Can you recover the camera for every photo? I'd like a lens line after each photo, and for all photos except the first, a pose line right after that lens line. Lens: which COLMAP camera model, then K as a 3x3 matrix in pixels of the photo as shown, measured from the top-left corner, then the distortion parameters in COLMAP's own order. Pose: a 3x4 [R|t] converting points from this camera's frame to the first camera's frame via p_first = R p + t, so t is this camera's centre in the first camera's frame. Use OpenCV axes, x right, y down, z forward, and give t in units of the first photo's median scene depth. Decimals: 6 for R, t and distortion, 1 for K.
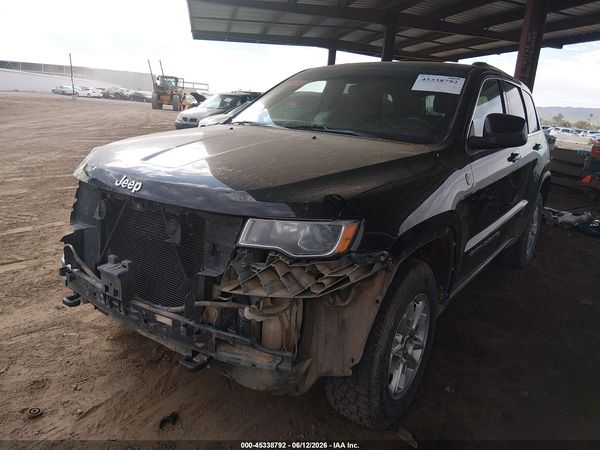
lens RADIAL K [[447.2, 0, 300.0], [0, 447.2, 225.0], [0, 0, 1]] dist [0.002414, 0.000276]
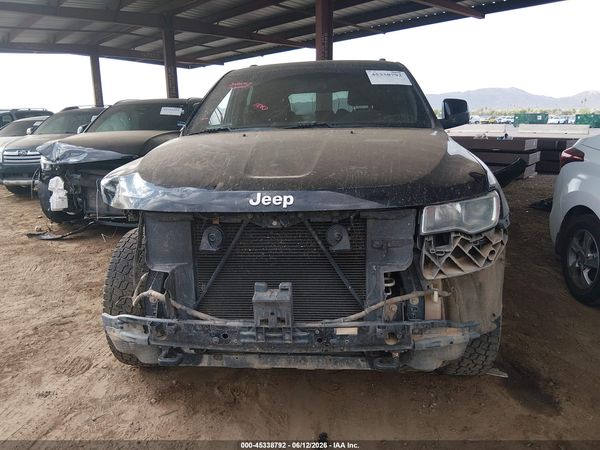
lens RADIAL K [[445.1, 0, 311.7], [0, 445.1, 224.2], [0, 0, 1]] dist [0.056805, -0.072742]
pose [[0.874842, -0.200000, 0.441194, -0.705883], [0.204774, 0.978097, 0.037340, -0.059670], [-0.438998, 0.057679, 0.896635, 0.154071]]
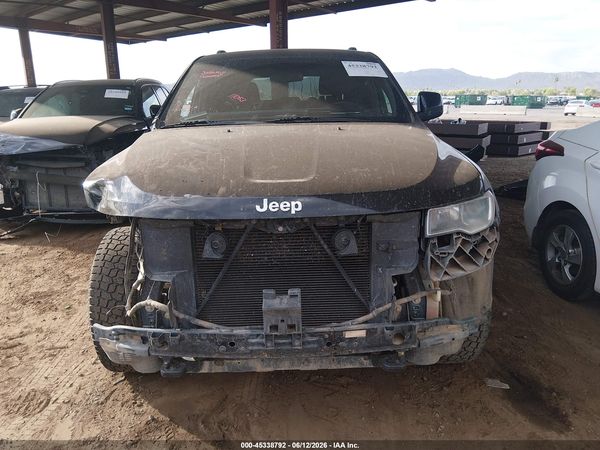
lens RADIAL K [[445.1, 0, 311.7], [0, 445.1, 224.2], [0, 0, 1]] dist [0.056805, -0.072742]
pose [[0.817845, -0.238730, 0.523582, -0.787608], [0.218593, 0.970566, 0.101088, -0.130145], [-0.532303, 0.031777, 0.845957, 0.211359]]
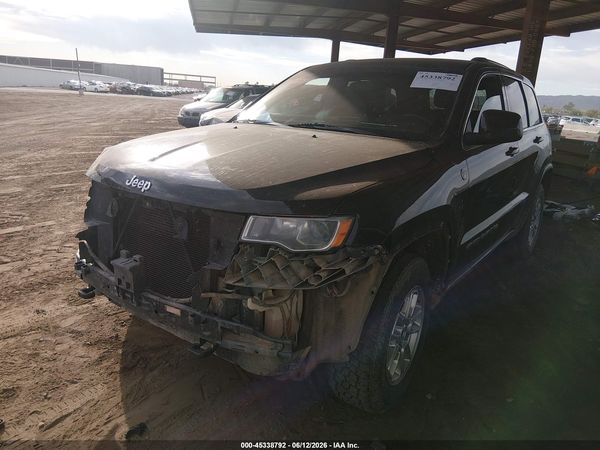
lens RADIAL K [[447.2, 0, 300.0], [0, 447.2, 225.0], [0, 0, 1]] dist [0.002414, 0.000276]
pose [[0.999829, -0.007385, -0.016952, 0.018630], [0.007672, 0.999828, 0.016896, -0.008056], [0.016825, -0.017023, 0.999714, -0.060107]]
